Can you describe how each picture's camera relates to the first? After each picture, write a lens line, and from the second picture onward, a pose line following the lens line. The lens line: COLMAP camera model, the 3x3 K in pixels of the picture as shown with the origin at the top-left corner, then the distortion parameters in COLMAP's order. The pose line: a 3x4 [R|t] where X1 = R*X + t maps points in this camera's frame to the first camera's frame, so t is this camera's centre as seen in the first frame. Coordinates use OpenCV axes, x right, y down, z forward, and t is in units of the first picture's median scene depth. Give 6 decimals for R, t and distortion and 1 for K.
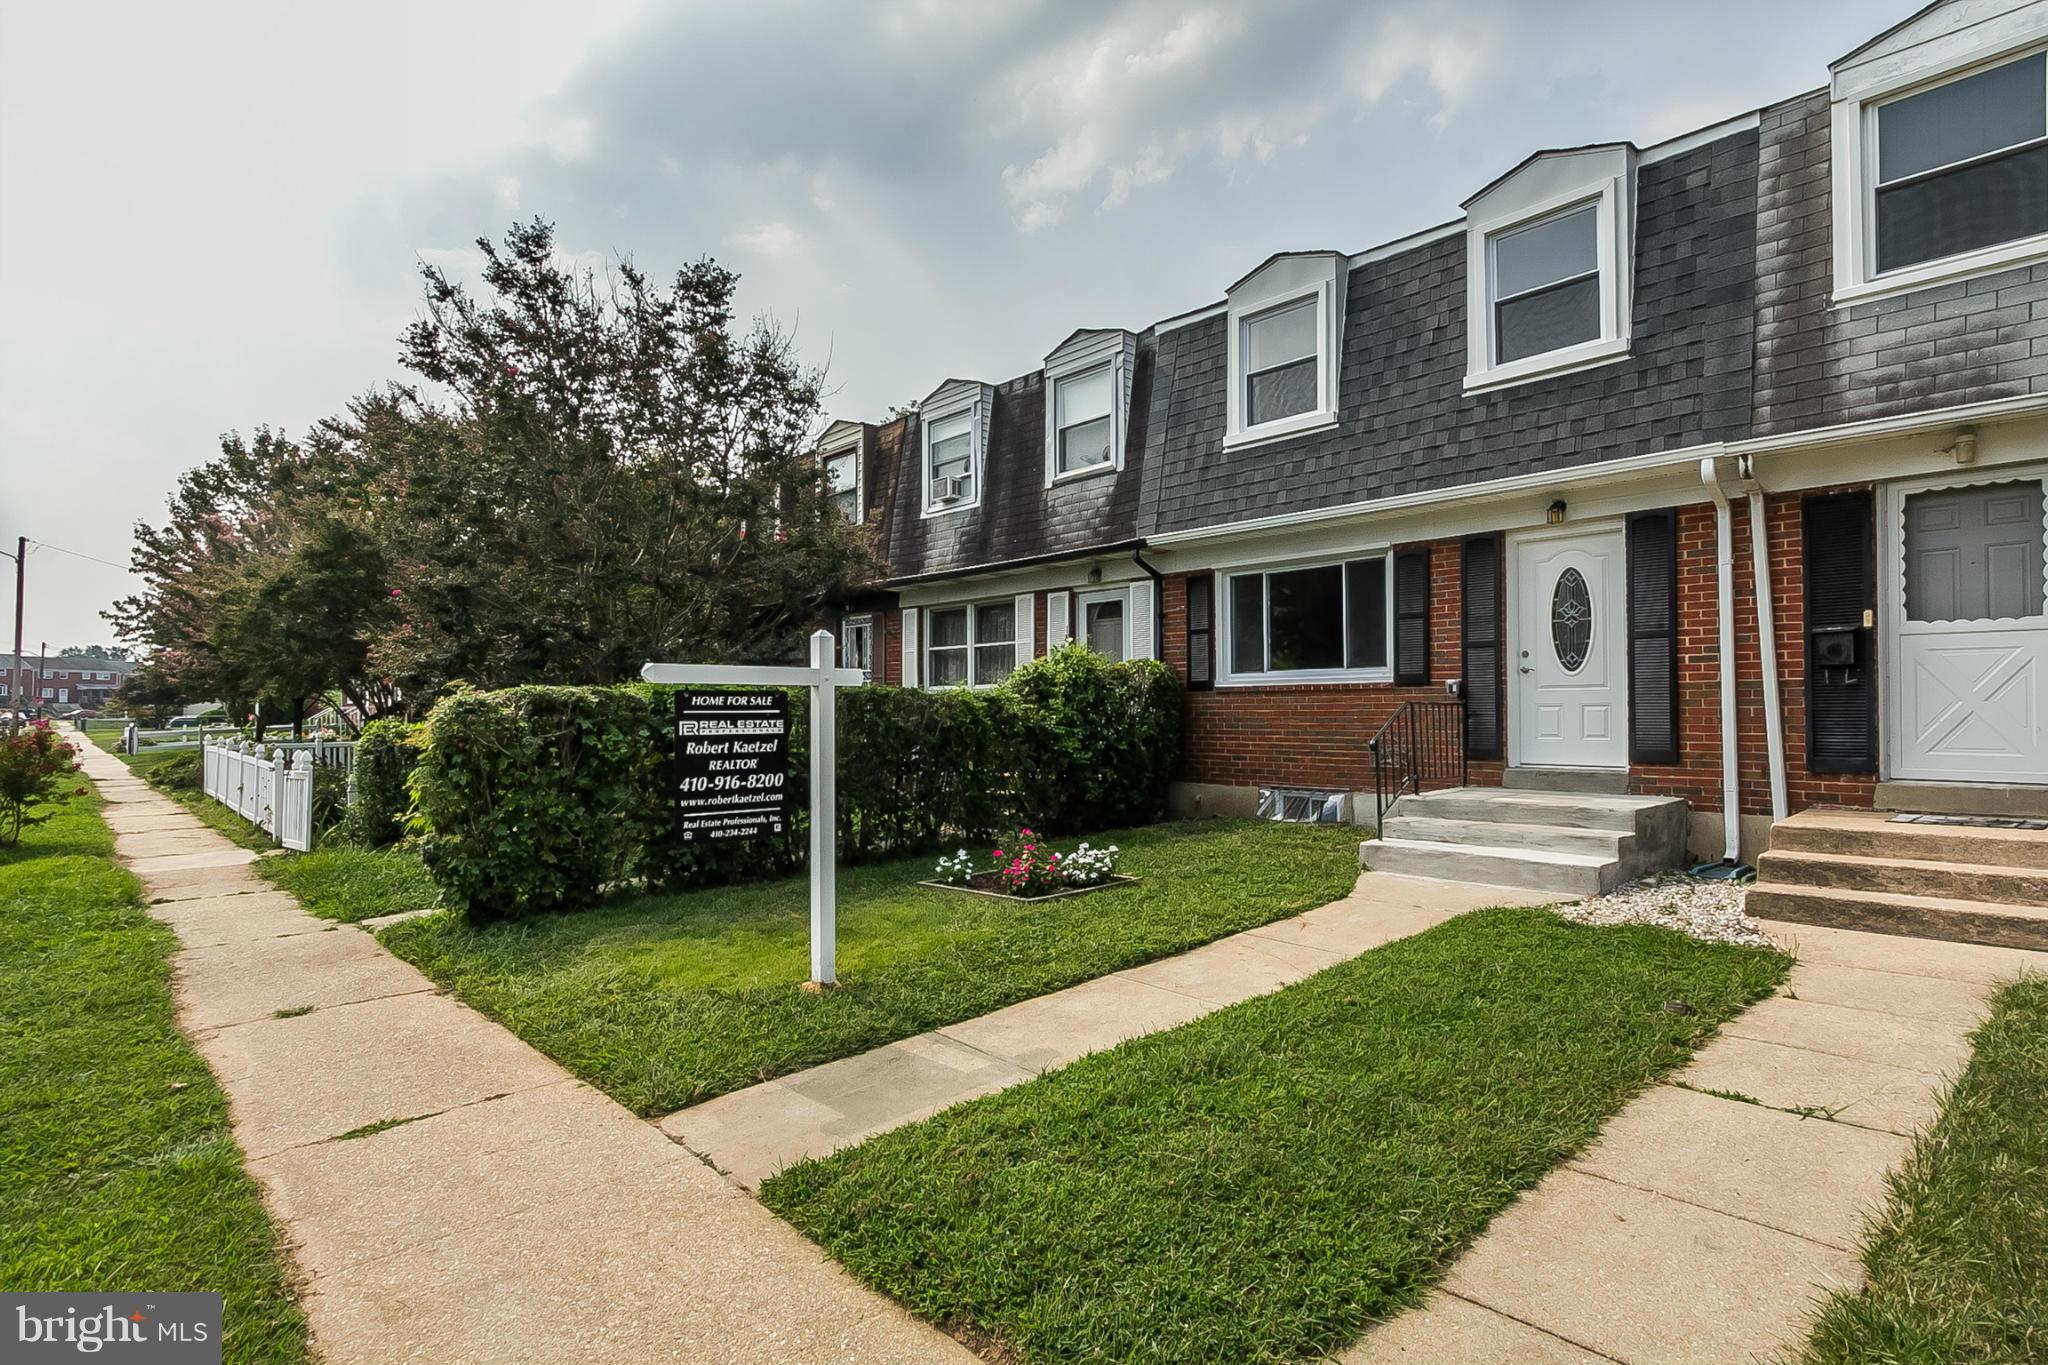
lens RADIAL K [[961.4, 0, 1024.0], [0, 961.4, 682.5], [0, 0, 1]] dist [-0.002049, -0.000224]
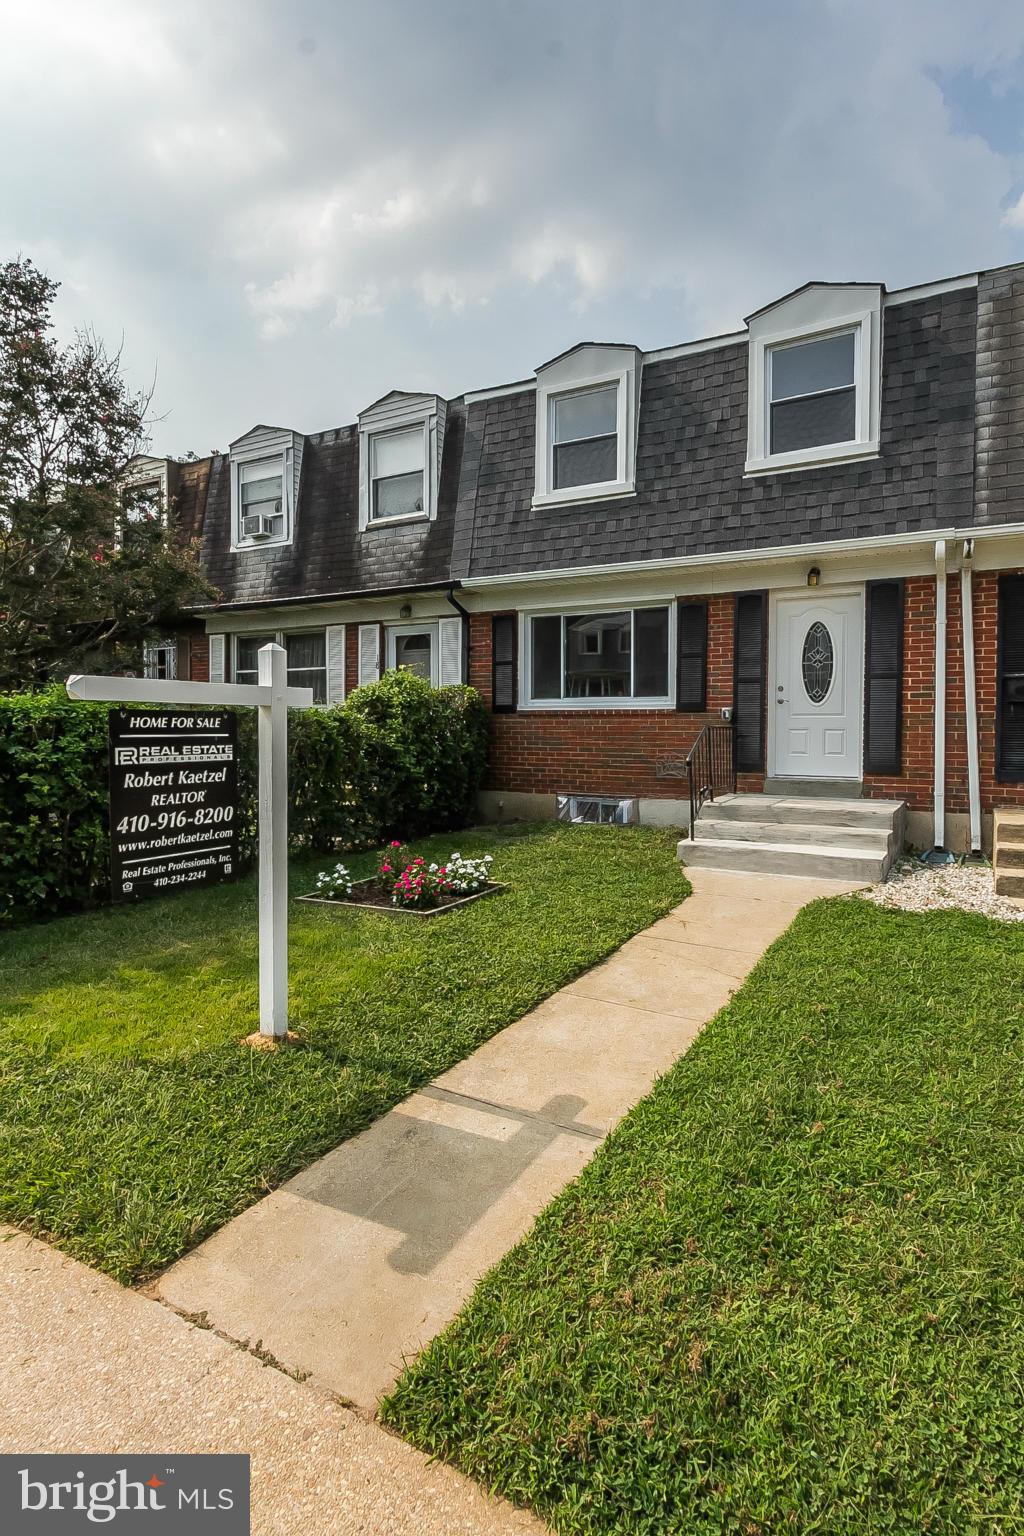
lens RADIAL K [[761.9, 0, 515.3], [0, 761.9, 736.6], [0, 0, 1]] dist [0.002238, -0.000919]
pose [[0.955578, 0.004216, 0.294708, -0.127955], [-0.016522, 0.999092, 0.039278, 0.000161], [-0.294275, -0.042403, 0.954780, 0.163371]]
